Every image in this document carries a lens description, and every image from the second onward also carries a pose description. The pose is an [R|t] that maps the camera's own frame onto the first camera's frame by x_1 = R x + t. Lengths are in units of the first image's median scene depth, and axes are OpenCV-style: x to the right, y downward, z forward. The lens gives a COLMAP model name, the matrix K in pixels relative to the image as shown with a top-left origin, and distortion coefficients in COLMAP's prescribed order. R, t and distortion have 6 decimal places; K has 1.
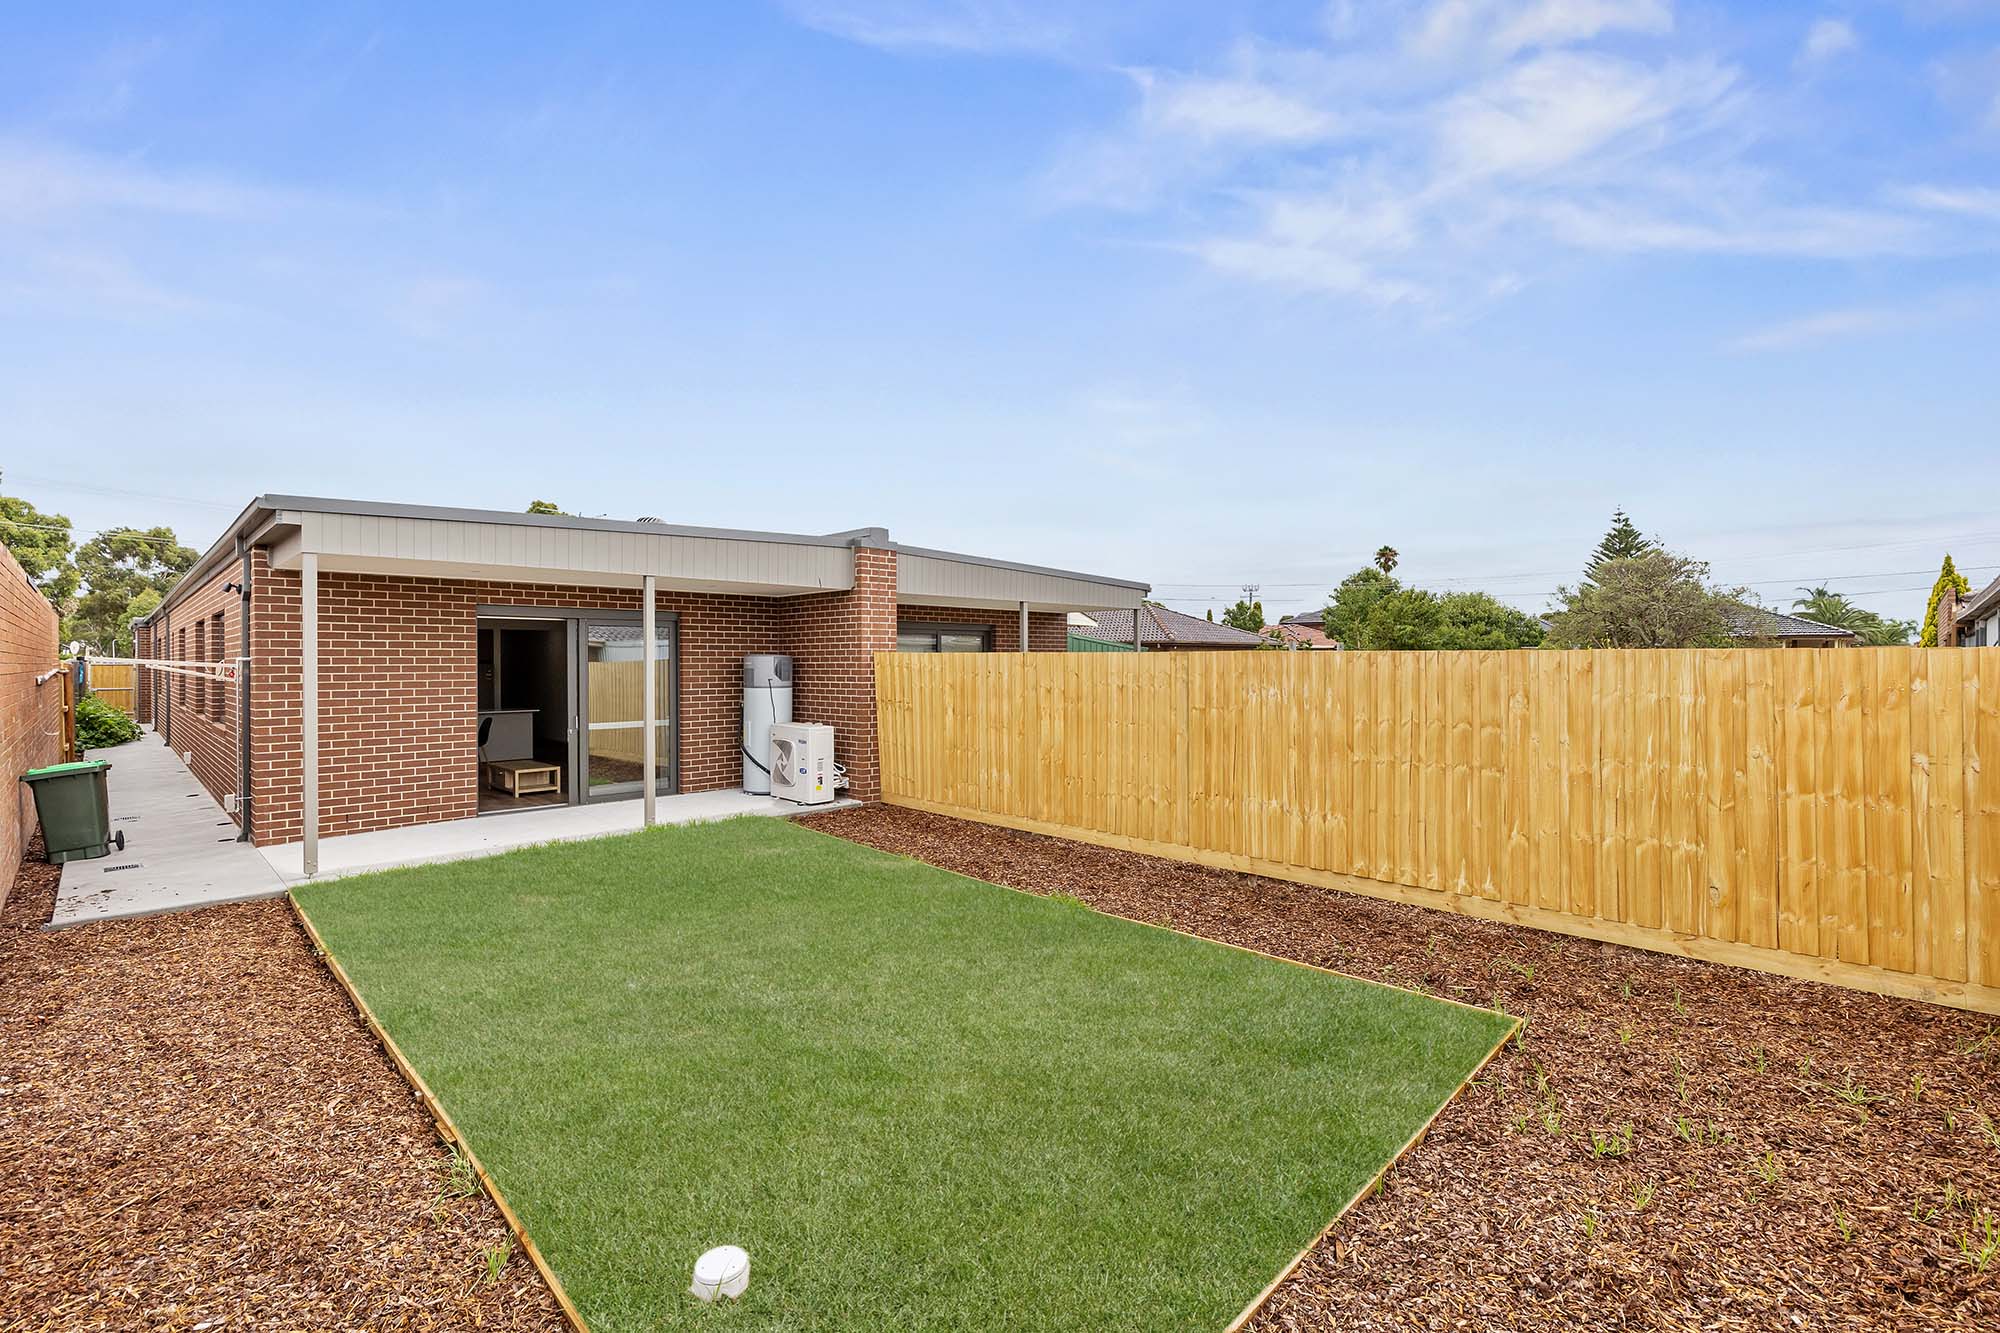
lens RADIAL K [[900.8, 0, 1007.6], [0, 900.8, 666.2], [0, 0, 1]] dist [0.002980, -0.001377]
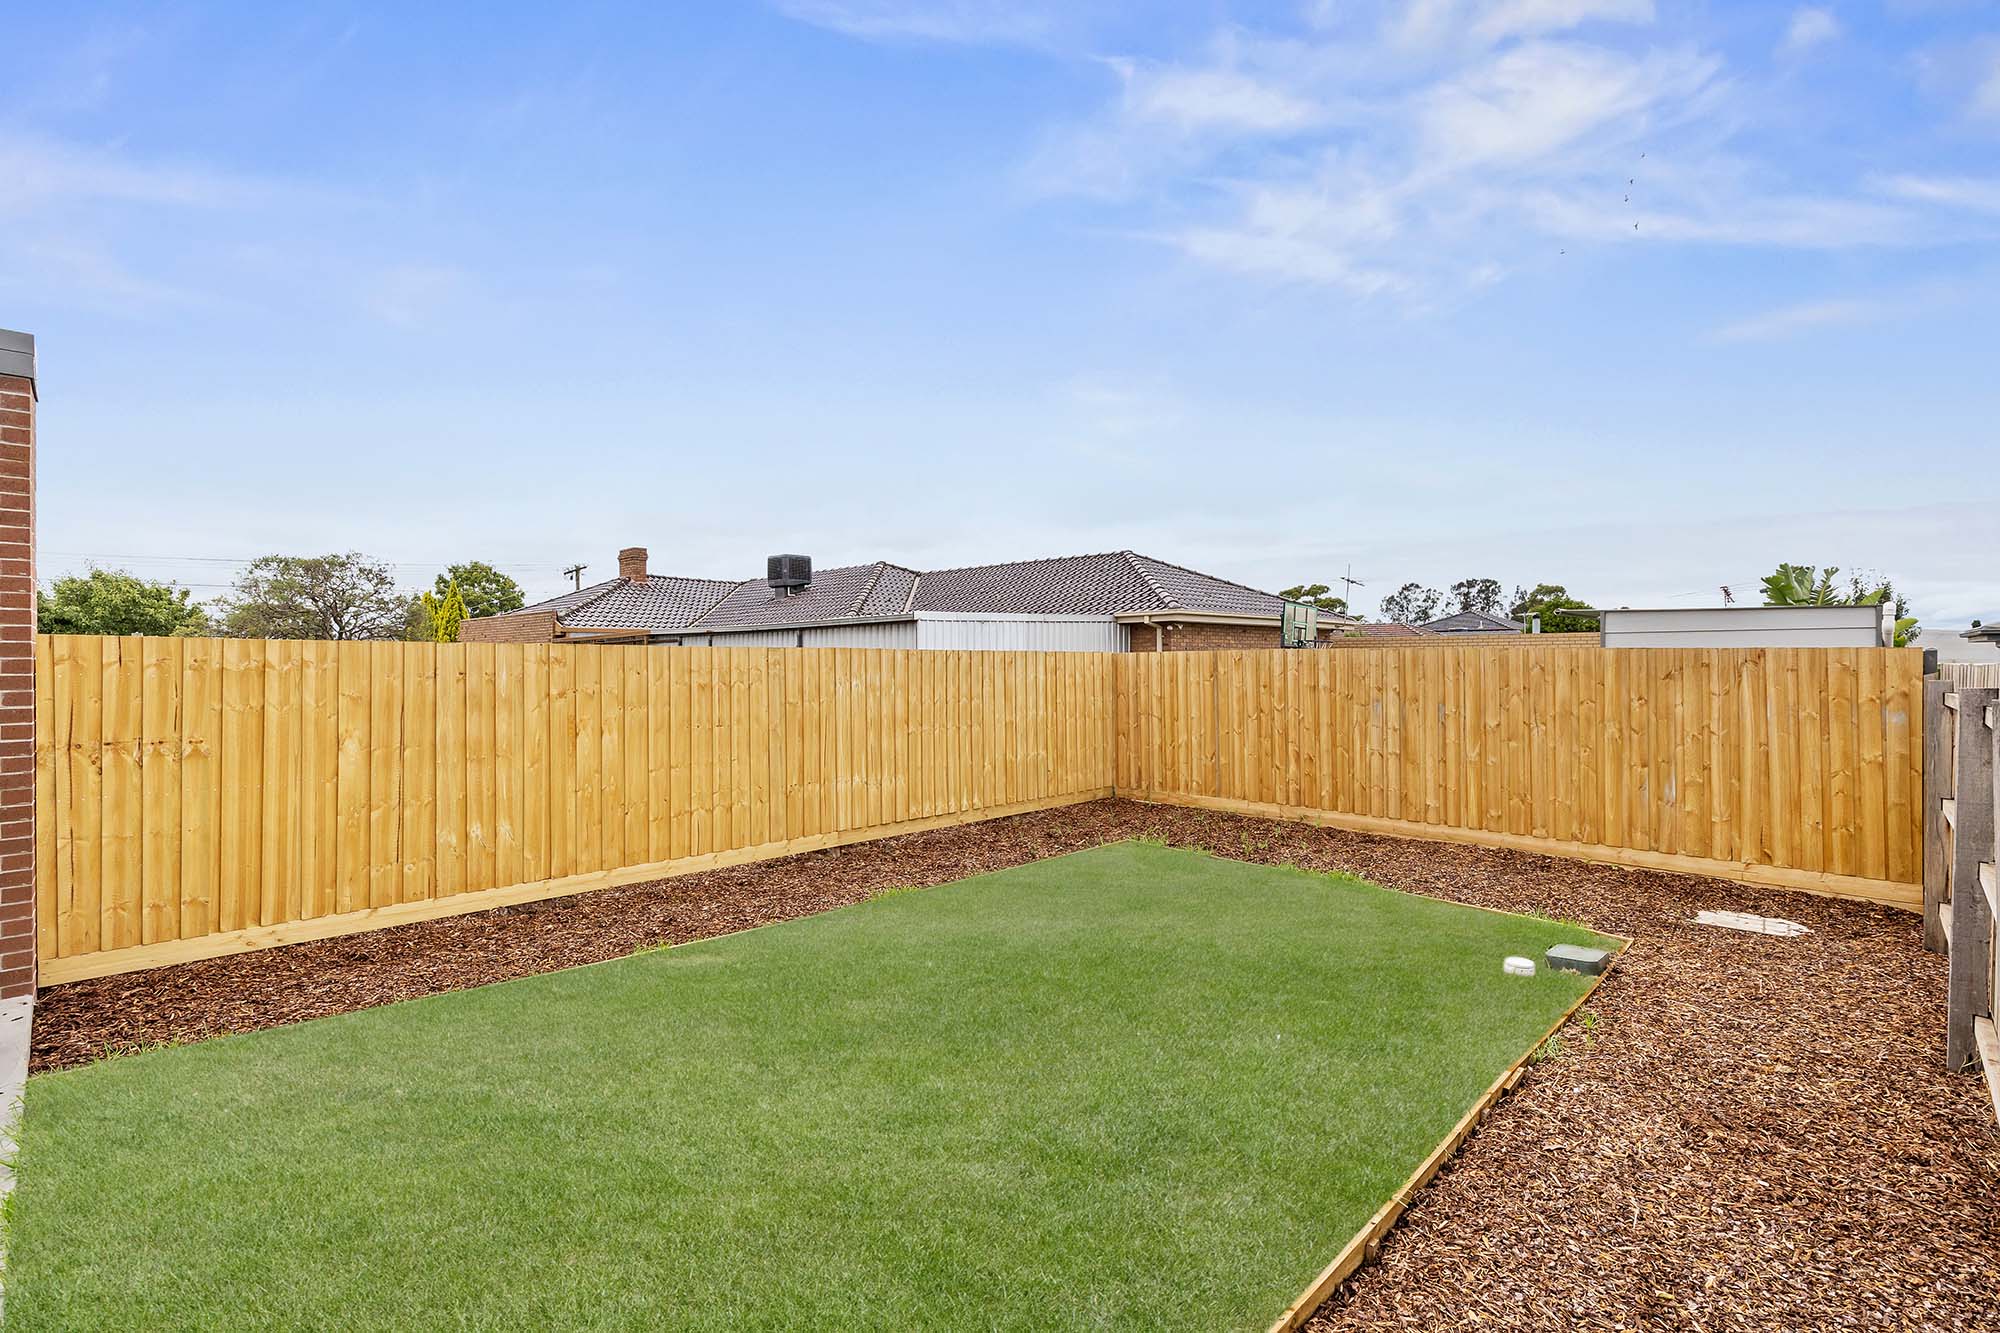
lens RADIAL K [[900.8, 0, 998.4], [0, 900.8, 652.9], [0, 0, 1]] dist [0.002980, -0.001377]
pose [[1.000000, -0.000104, -0.000132, 0.202931], [0.000104, 1.000000, 0.000261, -0.099213], [0.000132, -0.000261, 1.000000, 0.068428]]
